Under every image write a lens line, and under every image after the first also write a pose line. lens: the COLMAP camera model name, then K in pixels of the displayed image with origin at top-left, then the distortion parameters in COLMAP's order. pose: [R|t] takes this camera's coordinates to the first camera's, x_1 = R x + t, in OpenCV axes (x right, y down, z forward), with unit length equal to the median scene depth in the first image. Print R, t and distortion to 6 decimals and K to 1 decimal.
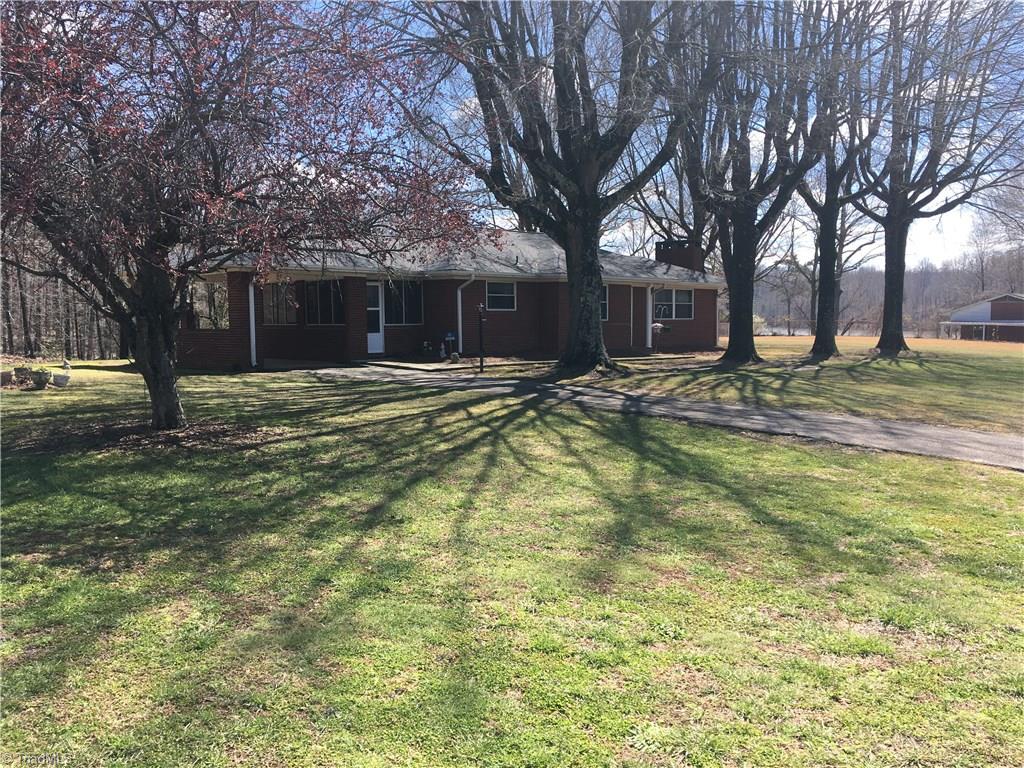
lens RADIAL K [[840.2, 0, 512.0], [0, 840.2, 384.0], [0, 0, 1]] dist [0.085617, -0.088142]
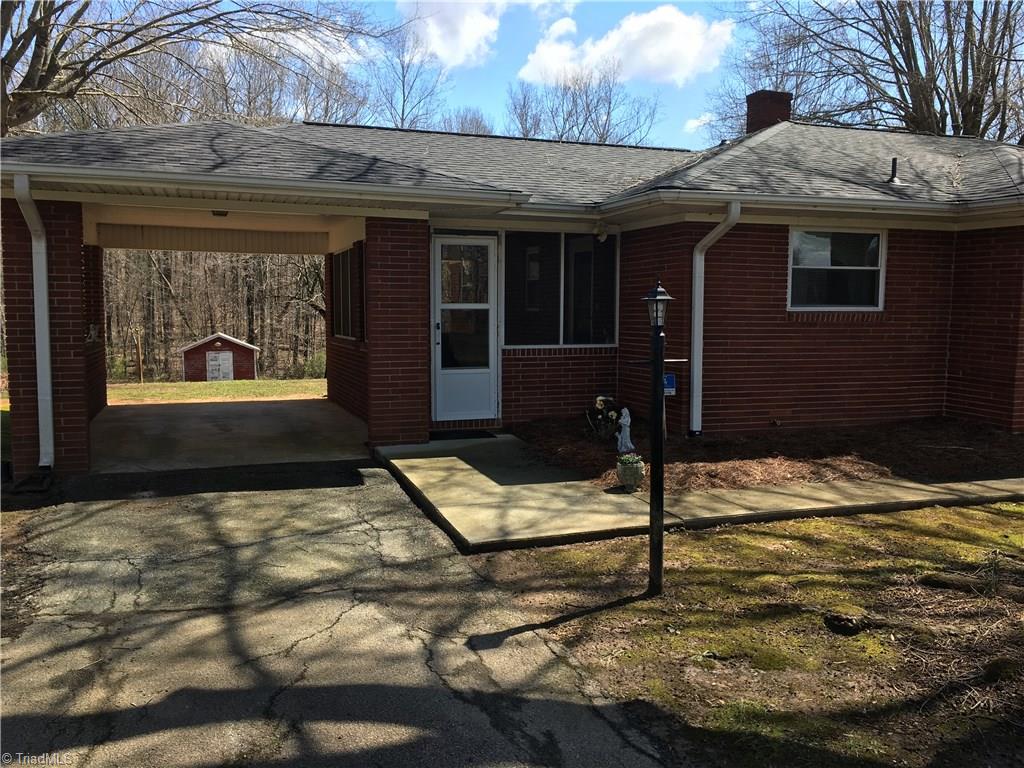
lens RADIAL K [[840.2, 0, 512.0], [0, 840.2, 384.0], [0, 0, 1]] dist [0.085617, -0.088142]
pose [[0.903844, 0.047690, -0.425195, 0.023475], [-0.040015, 0.998835, 0.026970, -0.077805], [0.425986, -0.007363, 0.904700, 0.789563]]
